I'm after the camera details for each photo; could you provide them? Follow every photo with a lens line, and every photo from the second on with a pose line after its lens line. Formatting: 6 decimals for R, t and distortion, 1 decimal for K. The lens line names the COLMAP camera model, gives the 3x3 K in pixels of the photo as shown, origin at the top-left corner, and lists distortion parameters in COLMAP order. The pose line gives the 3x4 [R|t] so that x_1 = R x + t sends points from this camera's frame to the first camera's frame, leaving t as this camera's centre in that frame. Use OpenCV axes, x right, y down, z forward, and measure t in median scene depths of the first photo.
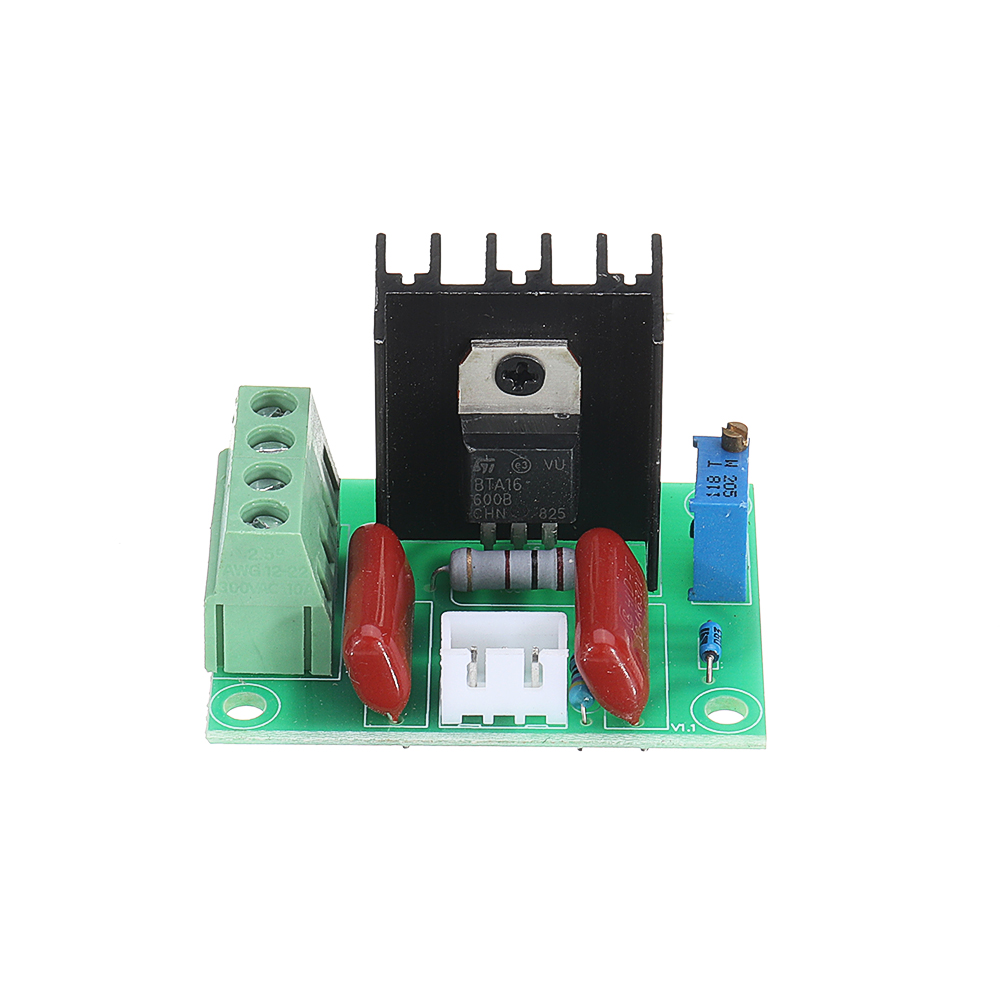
lens RADIAL K [[4416.5, 0, 500.0], [0, 4416.5, 500.0], [0, 0, 1]] dist [-0.276694, -2.912667]
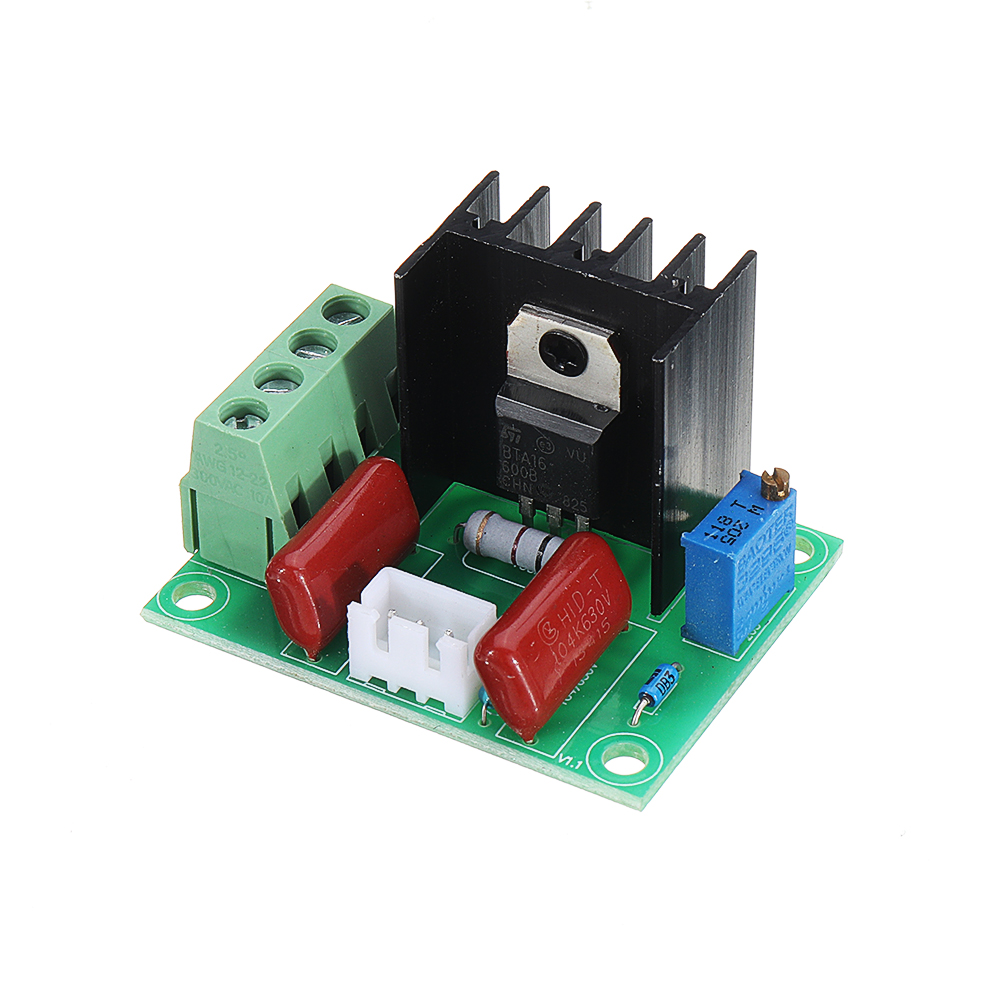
lens RADIAL K [[4416.5, 0, 500.0], [0, 4416.5, 500.0], [0, 0, 1]] dist [-0.276694, -2.912667]
pose [[0.868667, 0.299202, -0.394837, 0.377442], [-0.275951, 0.954154, 0.115935, -0.104790], [0.411423, 0.008247, 0.911407, 0.135716]]
